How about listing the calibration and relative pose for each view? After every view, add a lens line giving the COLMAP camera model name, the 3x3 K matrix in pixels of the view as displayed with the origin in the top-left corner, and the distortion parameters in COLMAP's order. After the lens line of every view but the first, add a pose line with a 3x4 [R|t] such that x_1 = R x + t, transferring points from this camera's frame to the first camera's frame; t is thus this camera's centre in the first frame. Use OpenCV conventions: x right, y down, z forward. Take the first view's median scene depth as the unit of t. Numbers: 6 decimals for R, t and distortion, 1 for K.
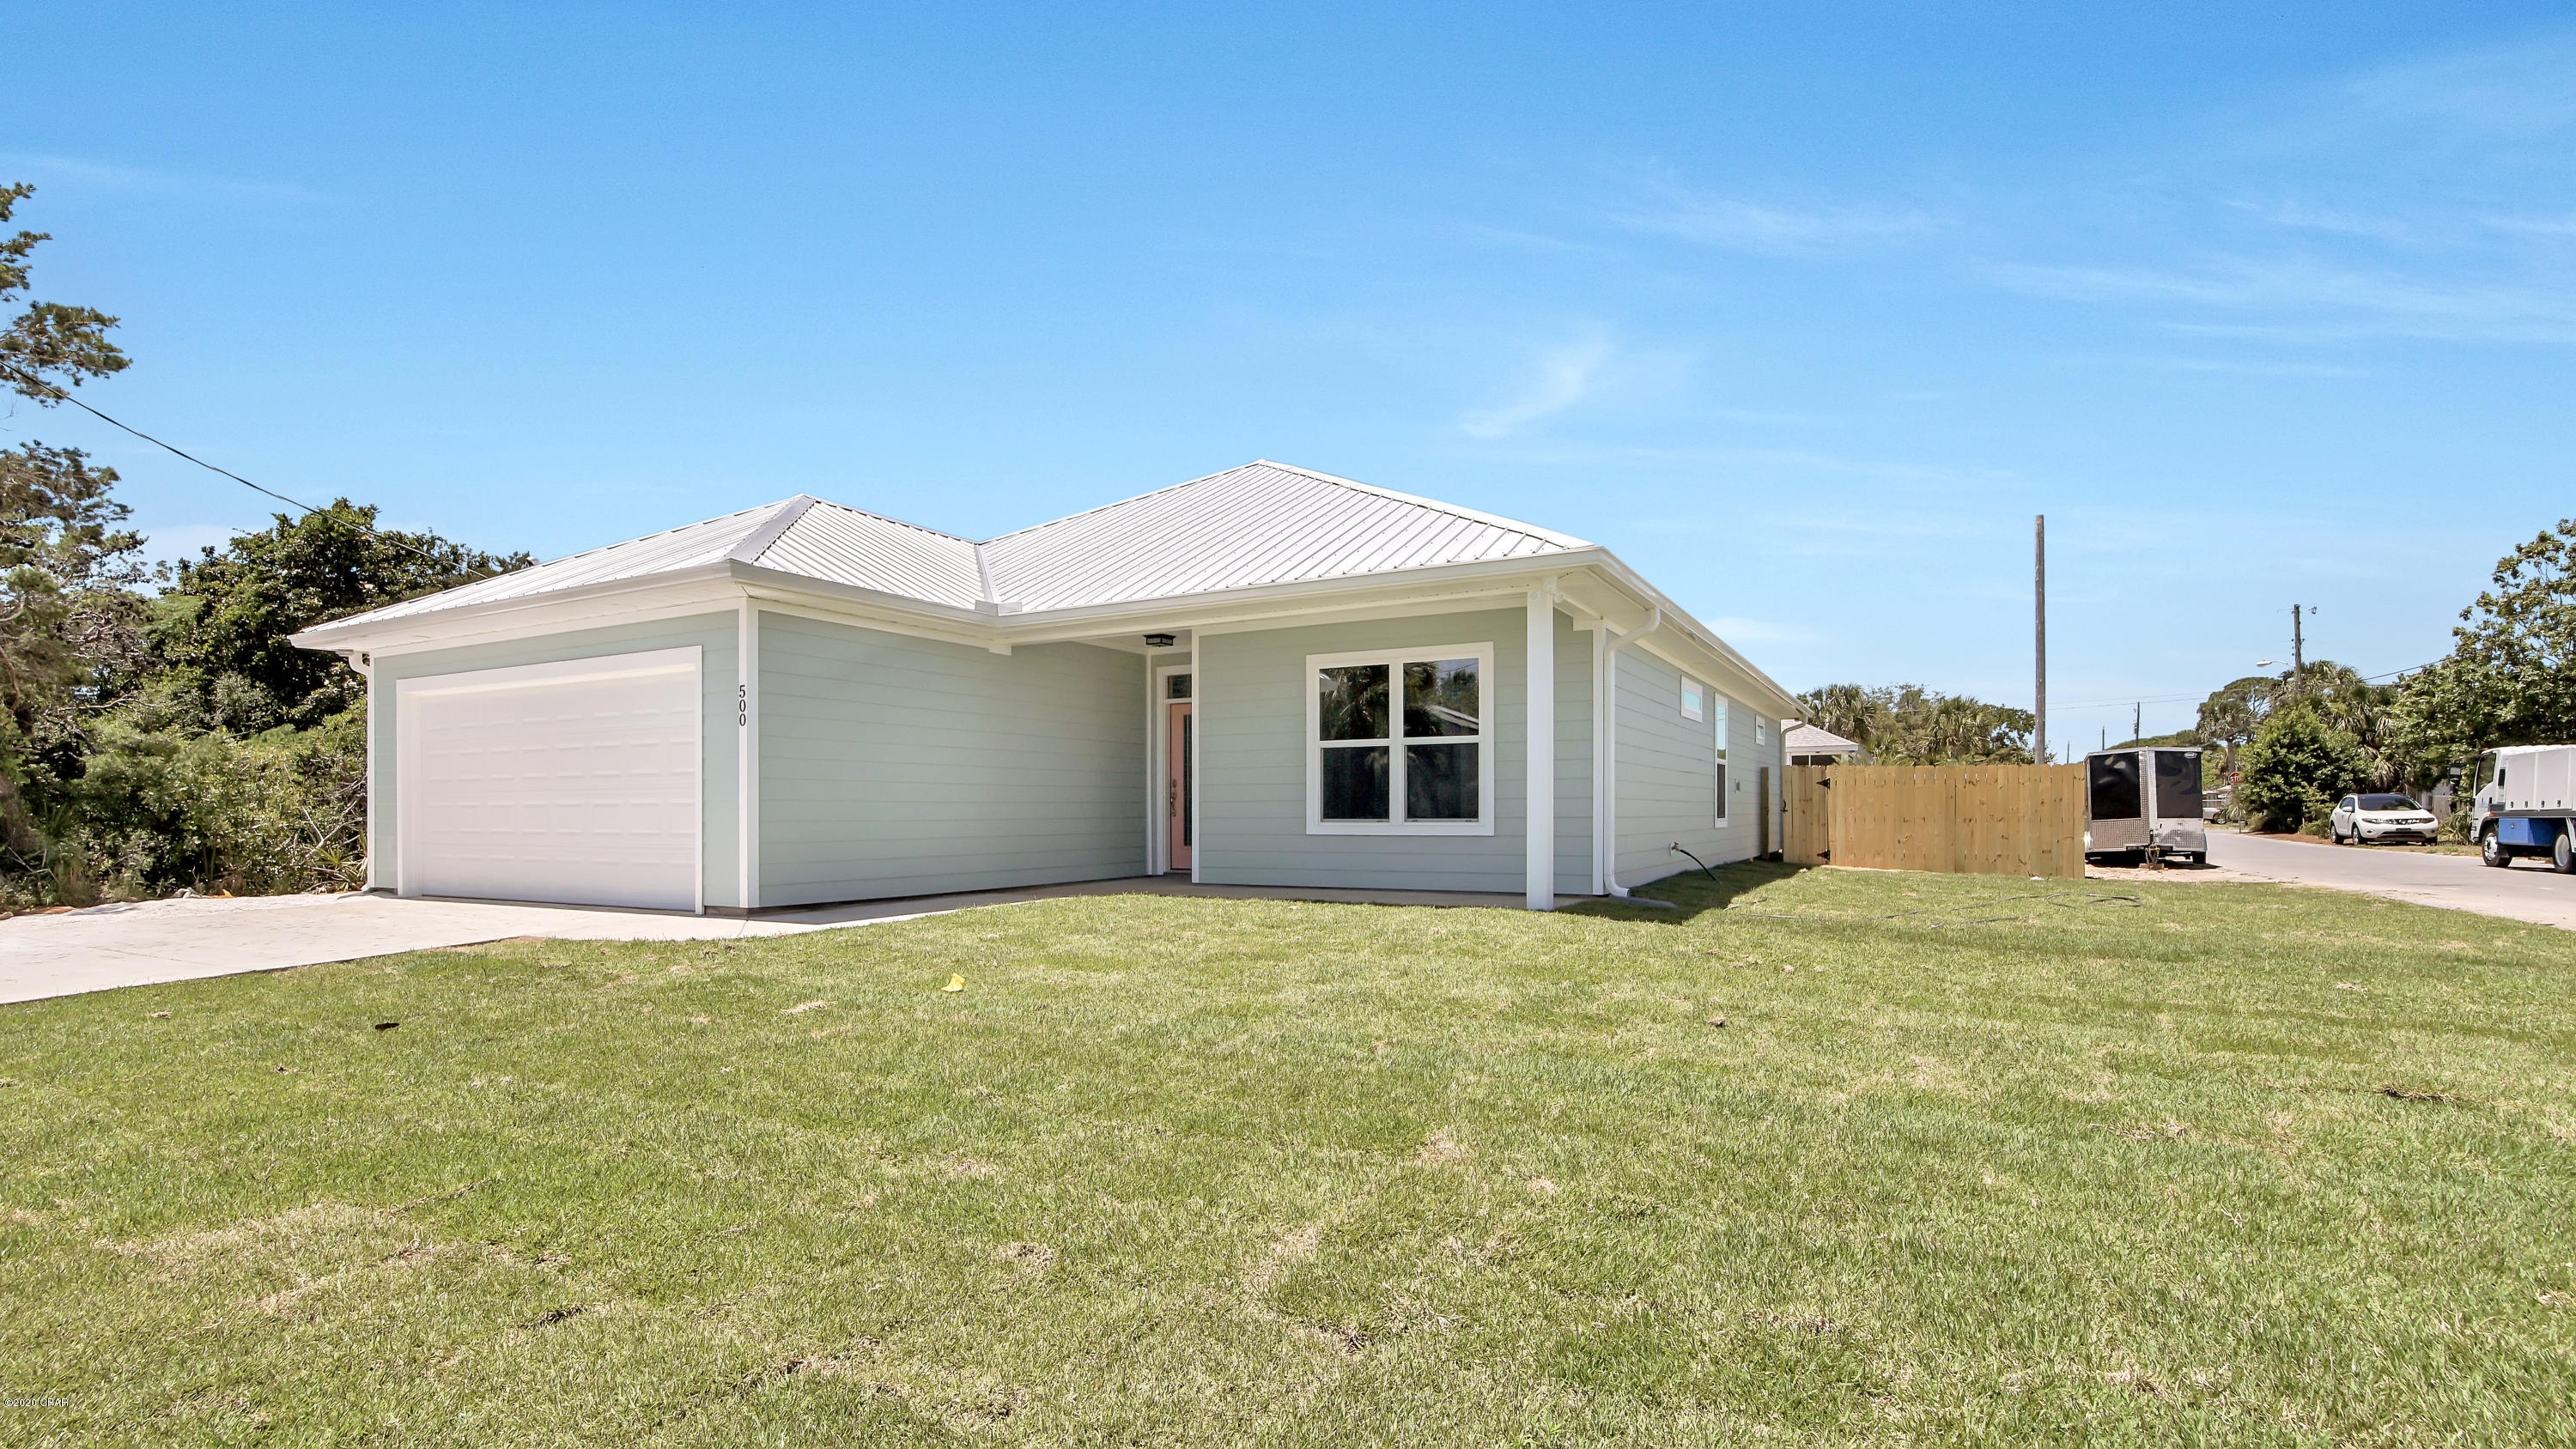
lens RADIAL K [[1177.6, 0, 1288.4], [0, 1177.6, 799.1], [0, 0, 1]] dist [-0.027523, 0.000012]
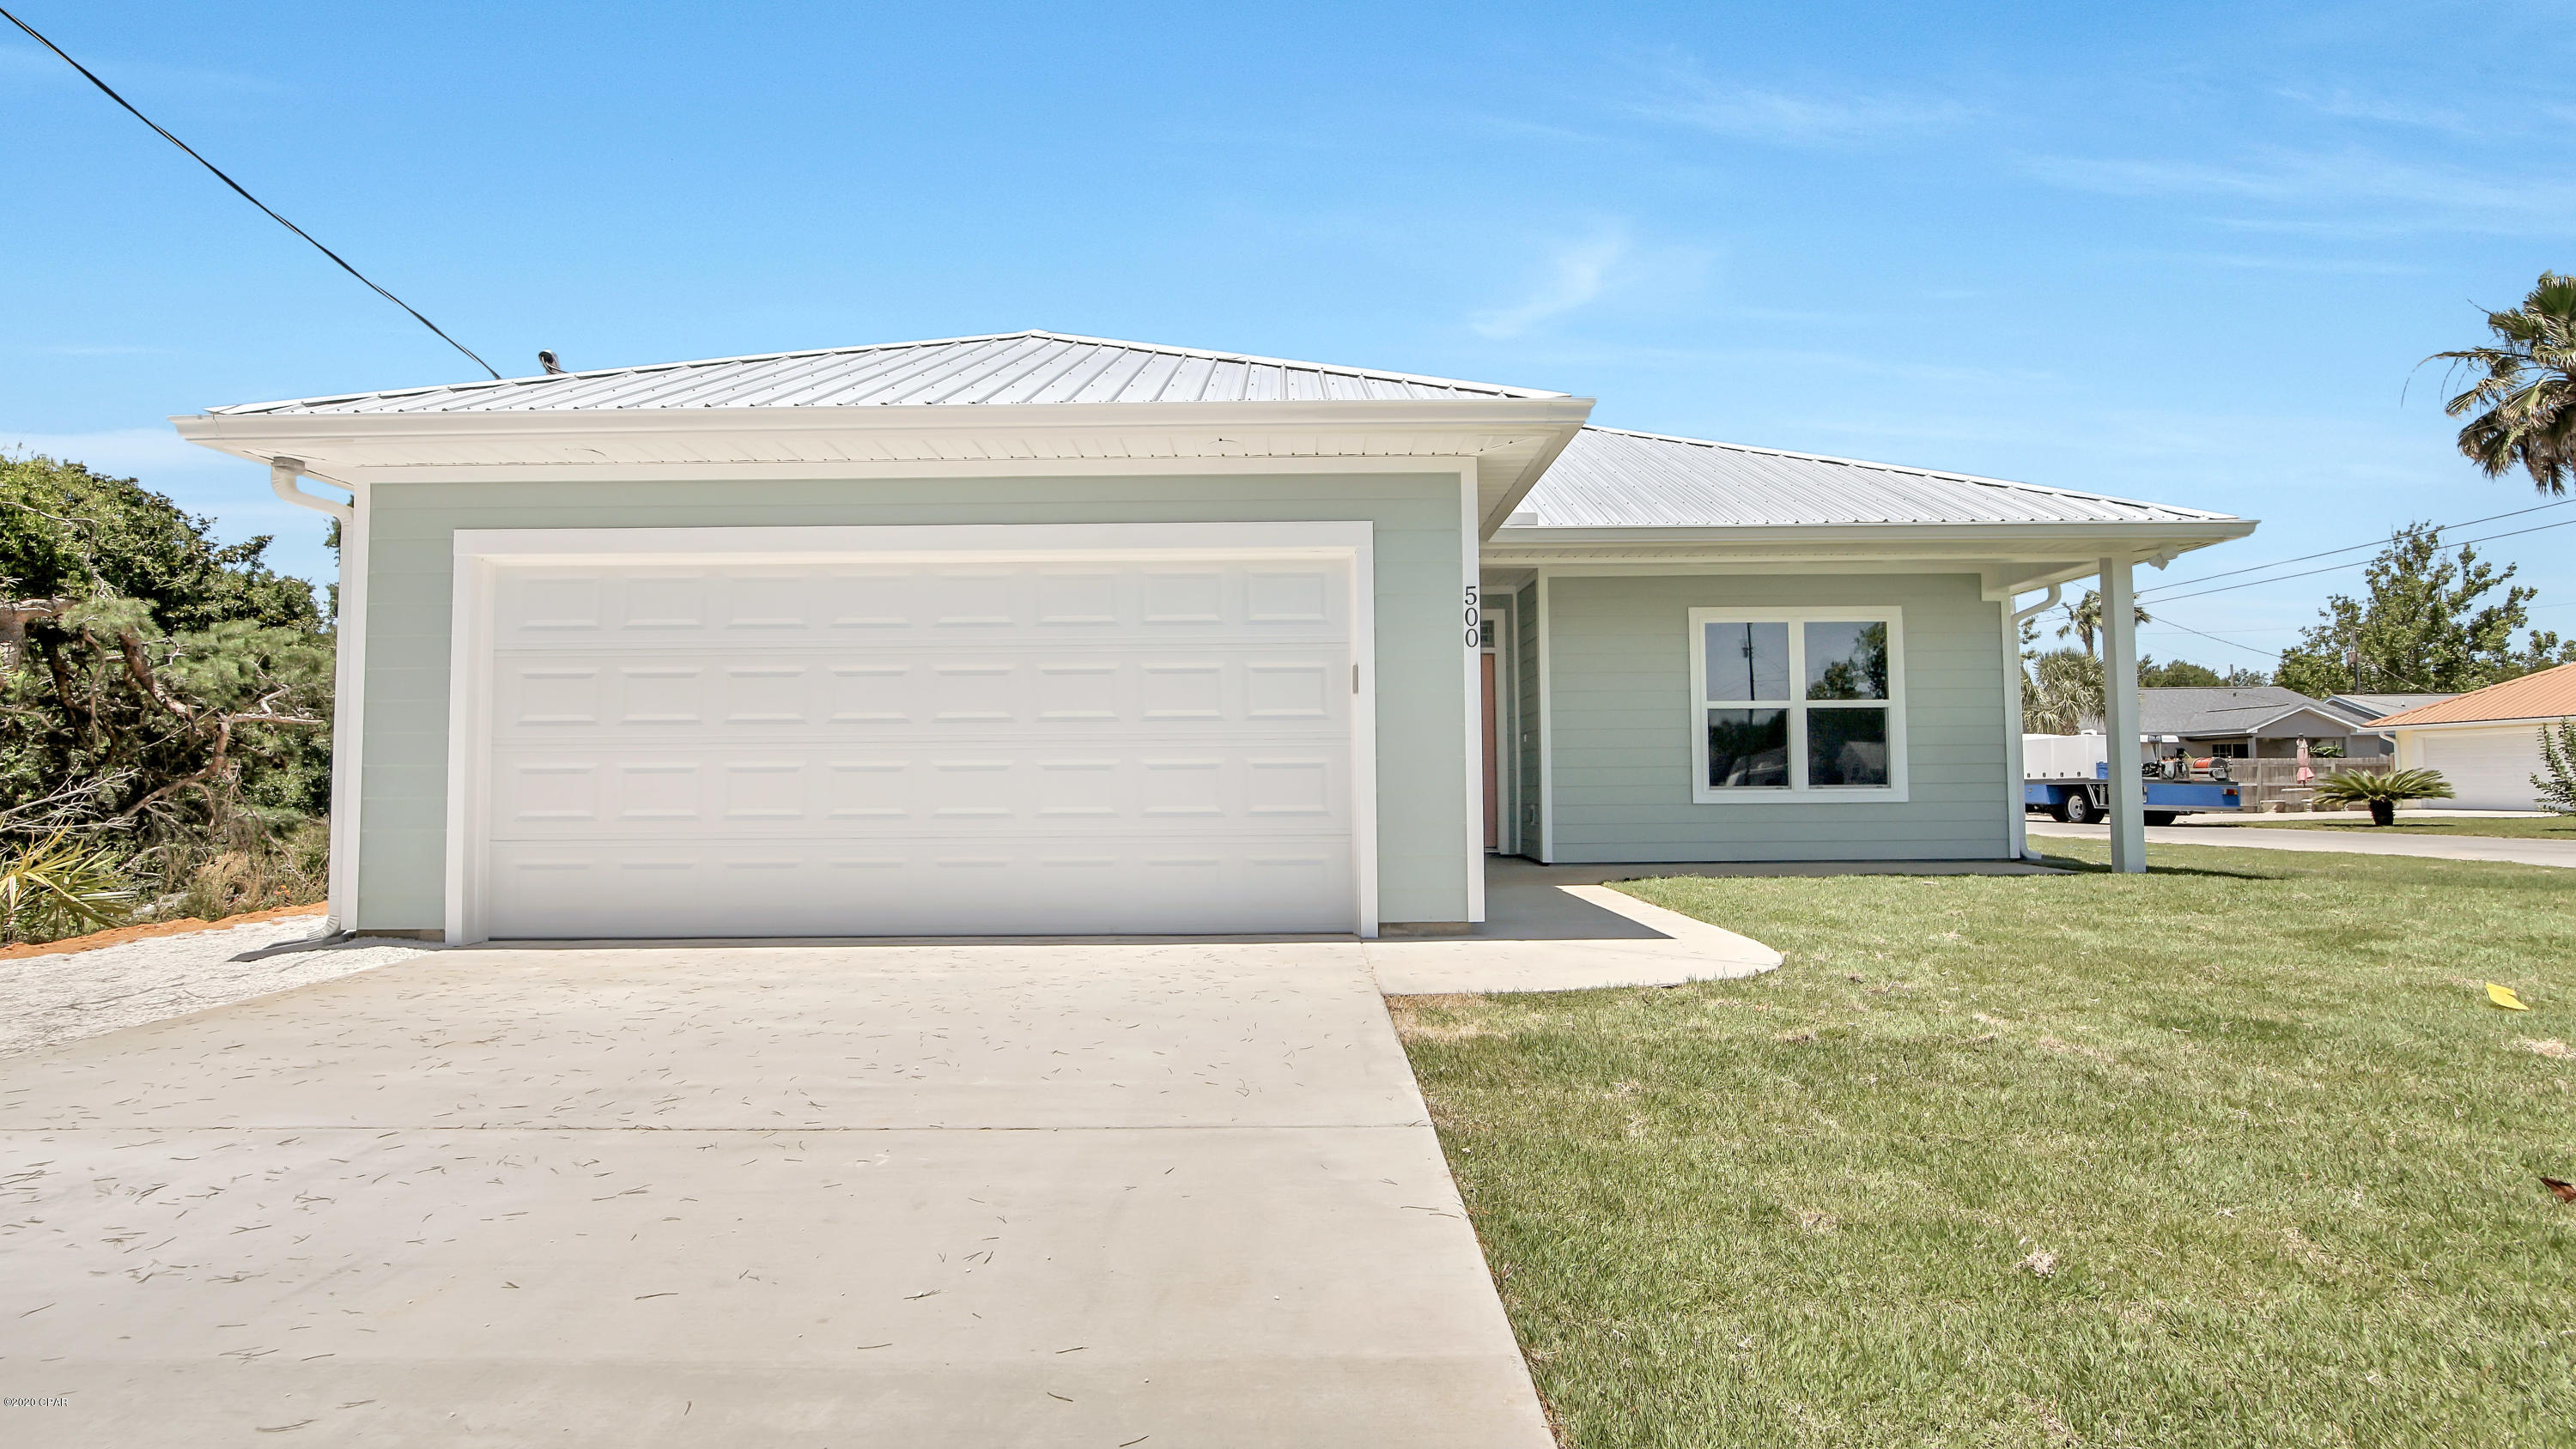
lens RADIAL K [[1168.4, 0, 1277.5], [0, 1168.4, 718.6], [0, 0, 1]] dist [-0.027838, 0.000031]
pose [[0.878922, 0.023182, 0.476402, -0.718636], [0.000156, 0.998804, -0.048890, 0.008736], [-0.476966, 0.043045, 0.877867, 0.382923]]
